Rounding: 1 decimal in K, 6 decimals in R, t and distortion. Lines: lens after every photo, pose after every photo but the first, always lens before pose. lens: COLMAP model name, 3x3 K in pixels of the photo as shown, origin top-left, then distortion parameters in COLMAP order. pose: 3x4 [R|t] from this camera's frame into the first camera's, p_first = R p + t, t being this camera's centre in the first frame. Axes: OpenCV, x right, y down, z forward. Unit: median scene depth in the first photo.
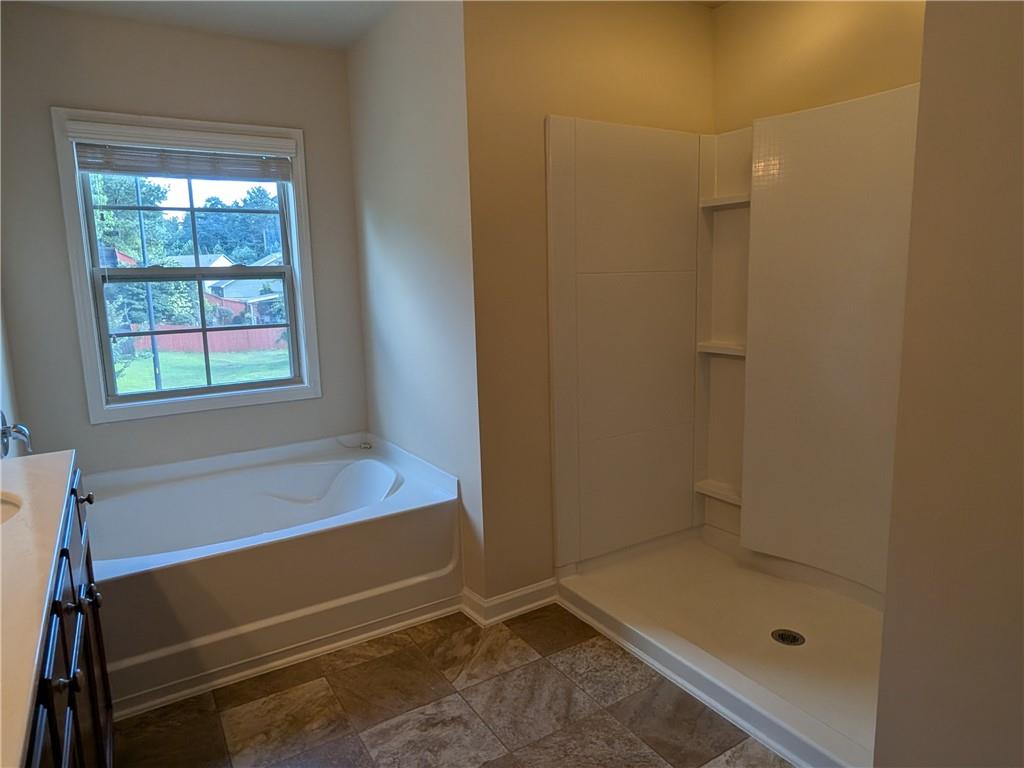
lens RADIAL K [[645.1, 0, 502.9], [0, 645.1, 381.0], [0, 0, 1]] dist [-0.003100, 0.000891]
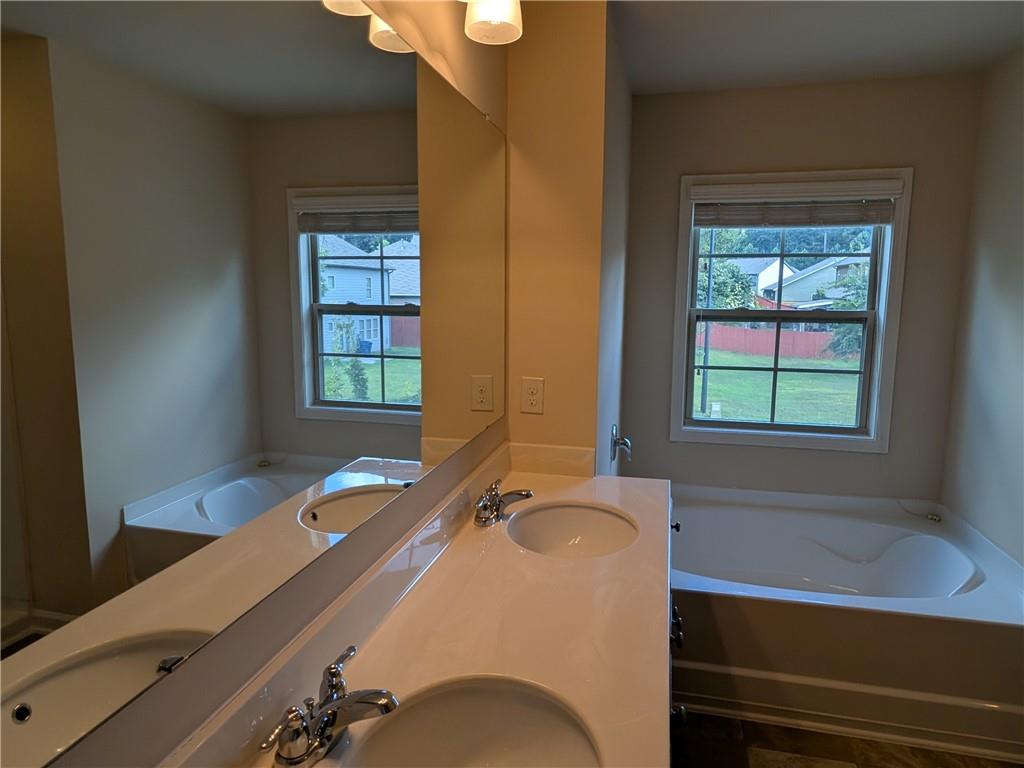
lens RADIAL K [[645.1, 0, 510.3], [0, 645.1, 377.8], [0, 0, 1]] dist [-0.003100, 0.000891]
pose [[0.702104, 0.128235, -0.700433, -0.036780], [-0.134725, 0.989807, 0.046167, -0.067275], [0.699213, 0.061952, 0.712224, -0.055387]]
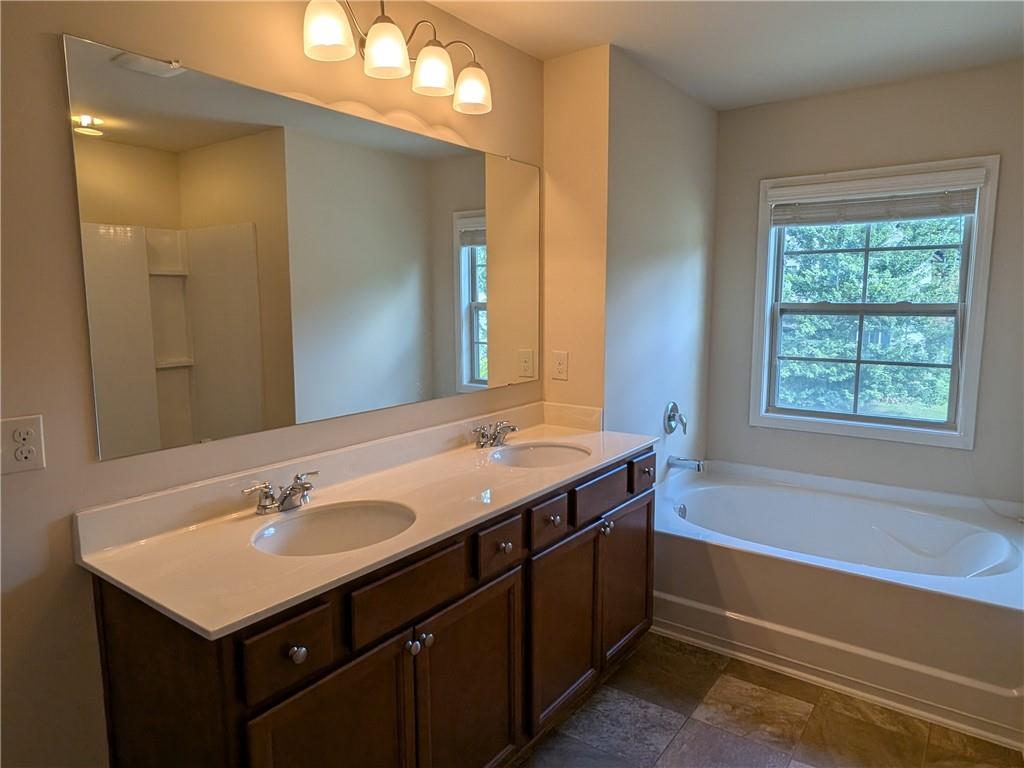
lens RADIAL K [[645.1, 0, 509.3], [0, 645.1, 377.8], [0, 0, 1]] dist [-0.003100, 0.000891]
pose [[0.370997, 0.139901, -0.918036, 0.367848], [-0.149574, 0.984681, 0.089611, -0.073928], [0.916509, 0.104069, 0.386239, 0.071430]]
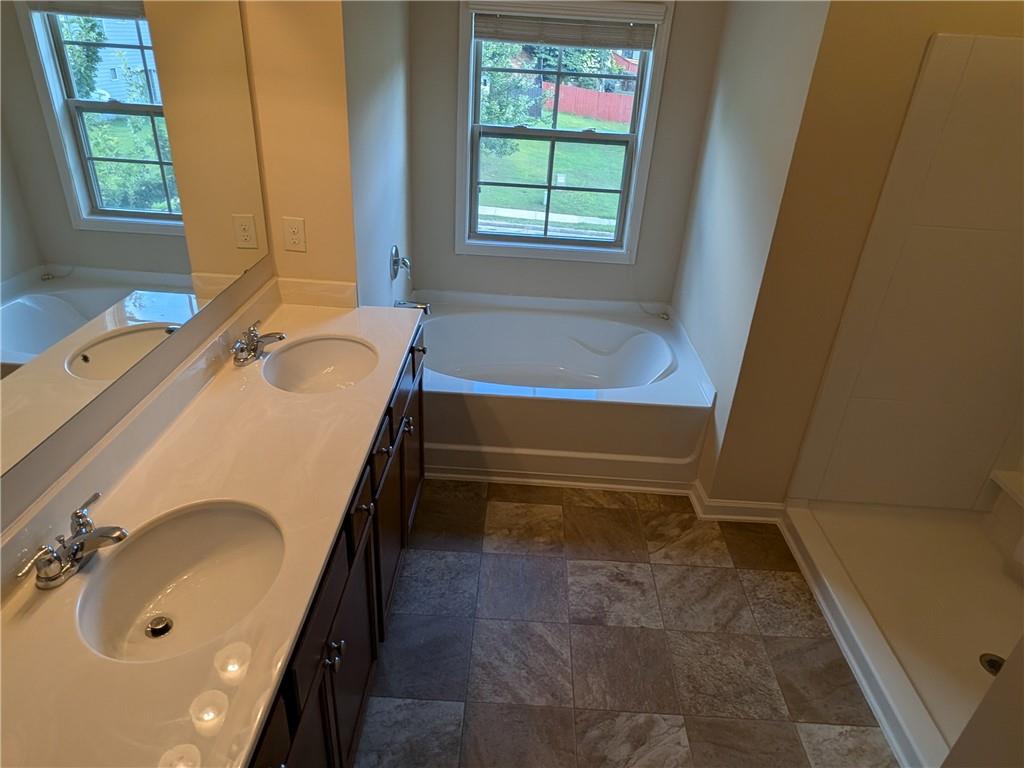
lens RADIAL K [[645.1, 0, 507.3], [0, 645.1, 376.3], [0, 0, 1]] dist [-0.003100, 0.000891]
pose [[0.833040, 0.319851, -0.451375, 0.117637], [-0.161831, 0.921119, 0.354049, -0.195796], [0.529013, -0.221891, 0.819091, -0.061296]]
